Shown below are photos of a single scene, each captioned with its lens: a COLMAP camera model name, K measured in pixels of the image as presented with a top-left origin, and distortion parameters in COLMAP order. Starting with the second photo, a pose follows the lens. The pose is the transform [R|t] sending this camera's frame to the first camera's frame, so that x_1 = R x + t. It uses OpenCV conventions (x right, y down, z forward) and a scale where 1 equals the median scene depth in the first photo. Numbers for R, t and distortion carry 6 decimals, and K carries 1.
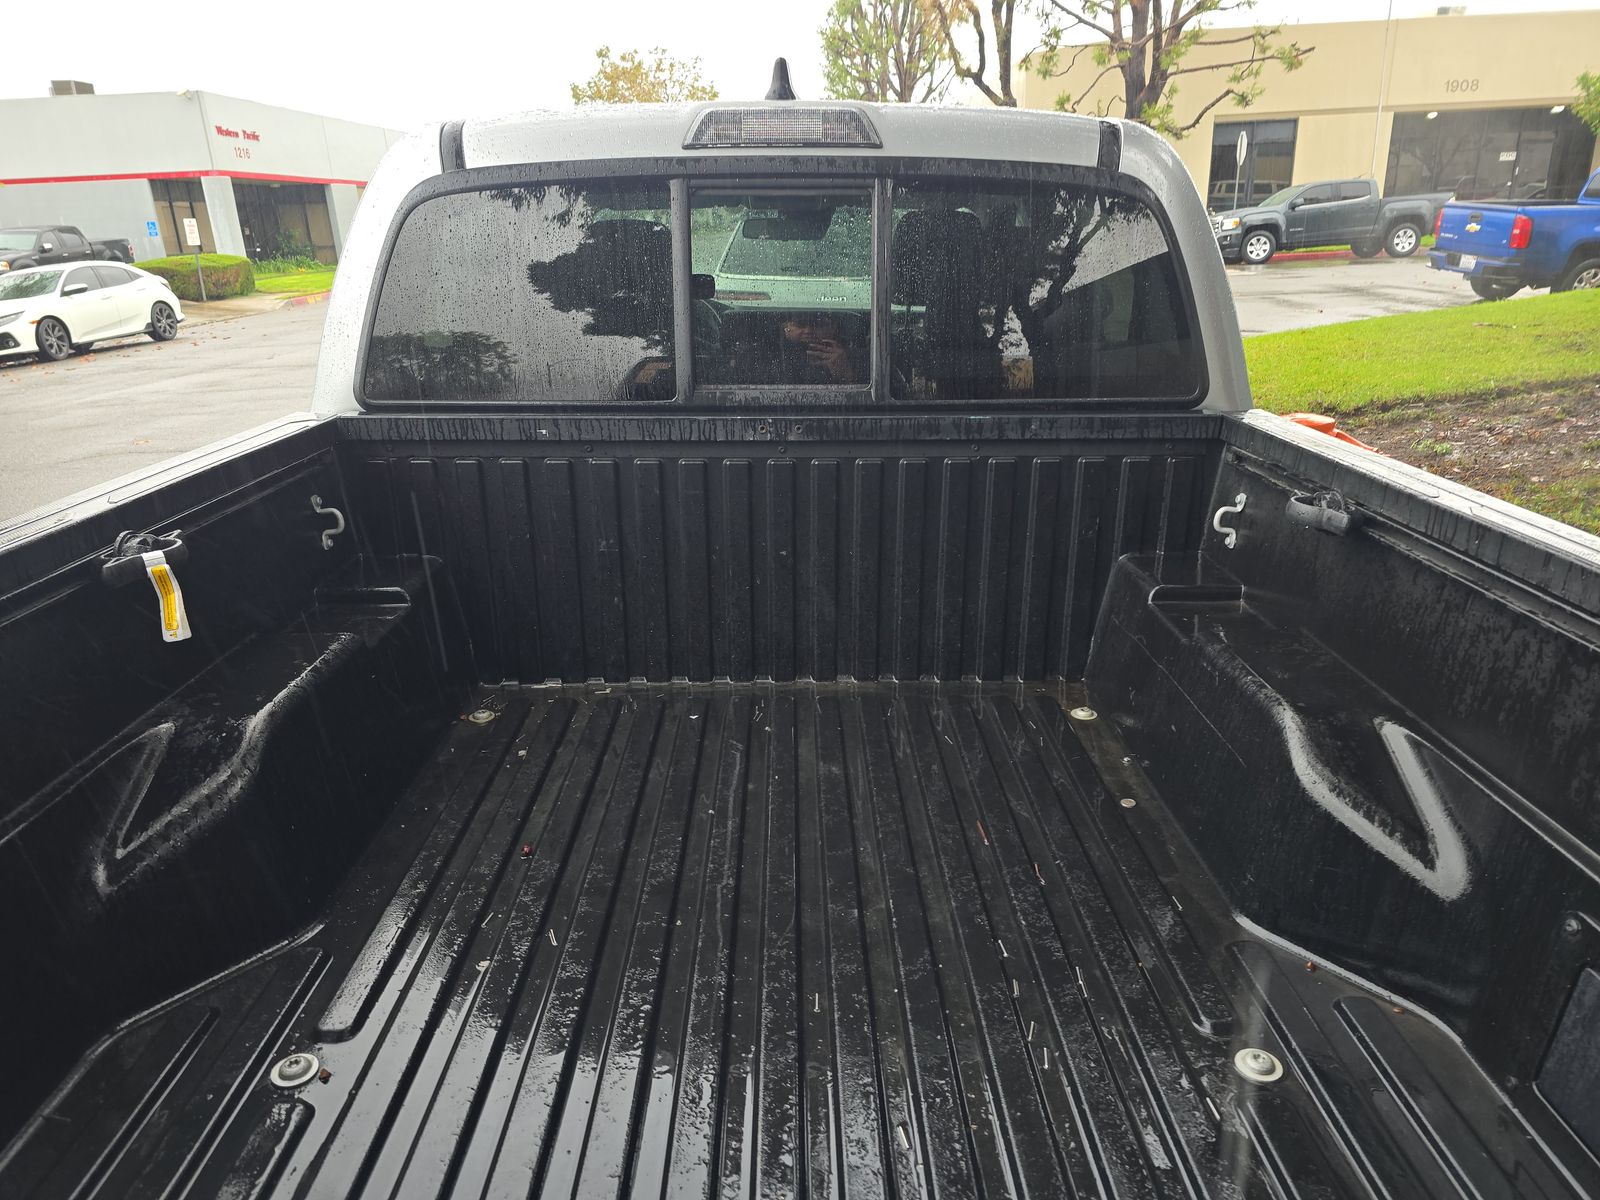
lens RADIAL K [[1051.3, 0, 800.7], [0, 1051.3, 608.9], [0, 0, 1]] dist [0.012207, -0.005318]
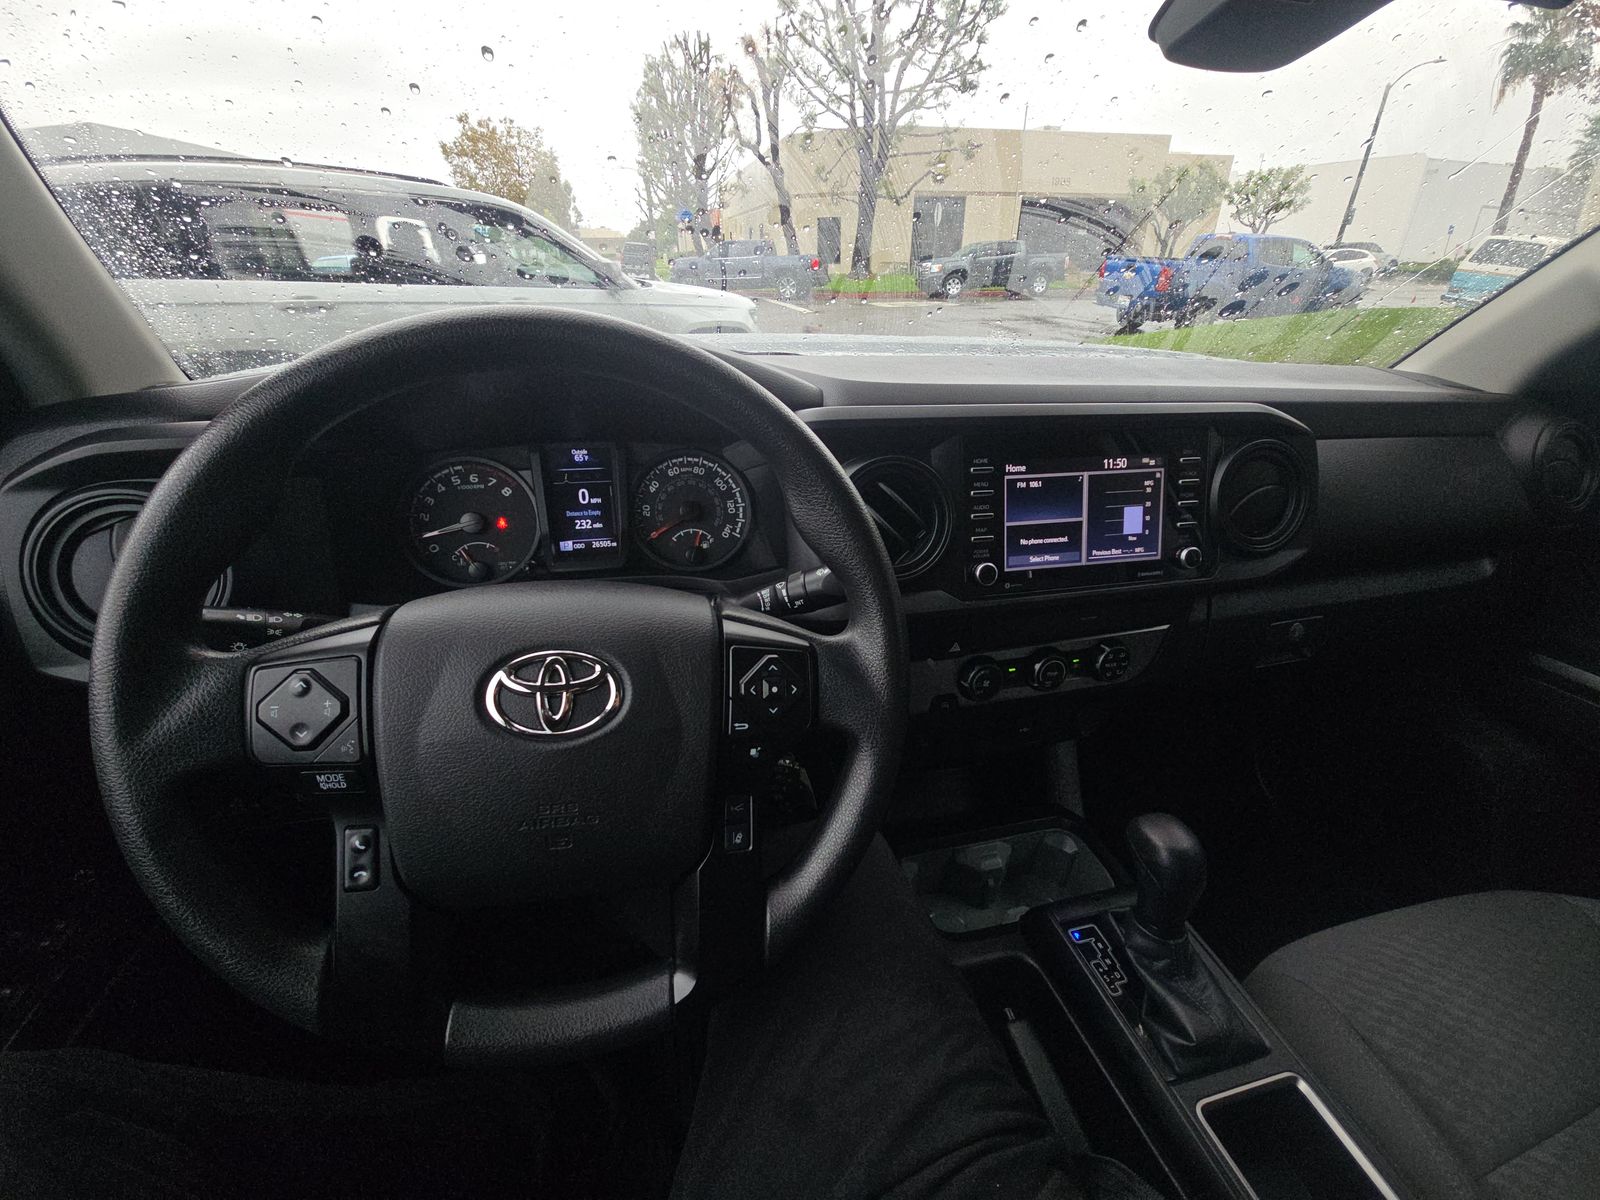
lens RADIAL K [[648.7, 0, 806.2], [0, 648.7, 605.9], [0, 0, 1]] dist [0.004085, -0.003832]
pose [[0.970270, -0.080919, 0.228098, -0.010049], [0.049651, 0.988958, 0.139633, -0.033077], [-0.236878, -0.124157, 0.963573, 0.104007]]
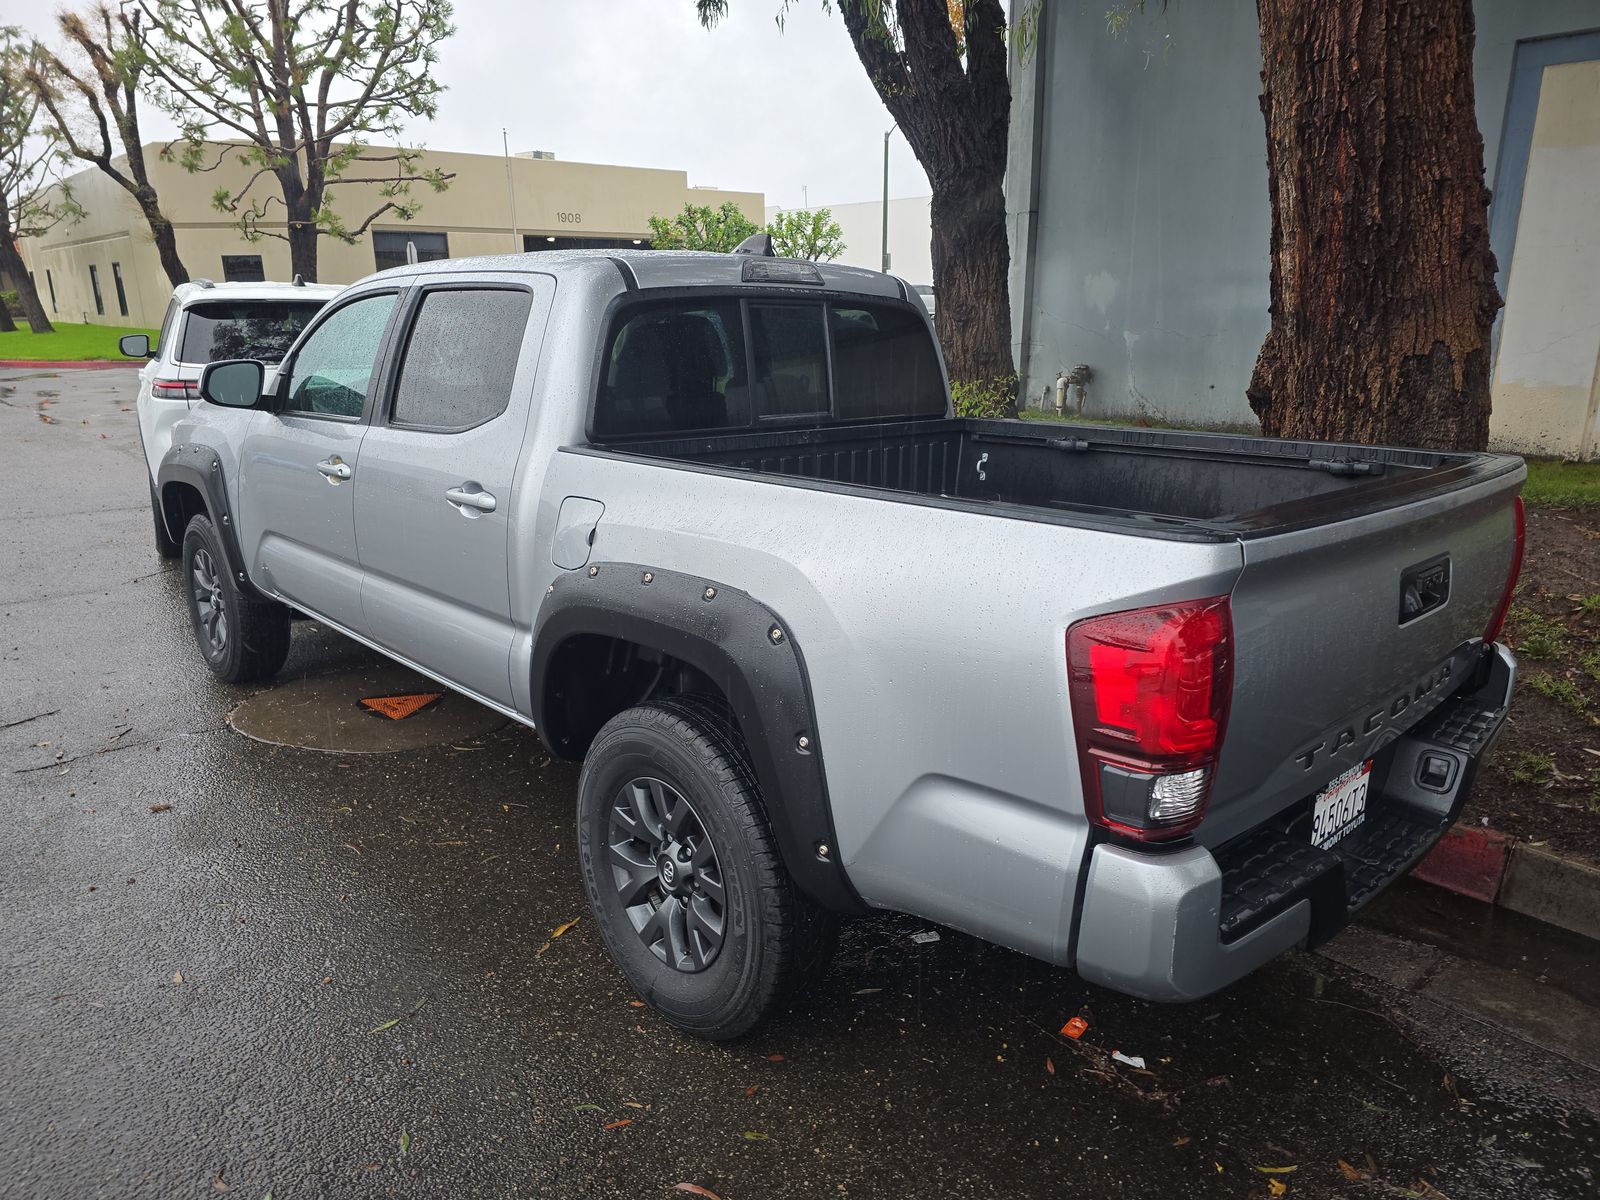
lens RADIAL K [[1051.3, 0, 814.4], [0, 1051.3, 588.5], [0, 0, 1]] dist [0.012207, -0.005318]
pose [[0.721783, -0.153429, 0.674900, -0.066092], [0.222413, 0.974817, -0.016252, 0.005710], [-0.655410, 0.161836, 0.737731, -0.014437]]
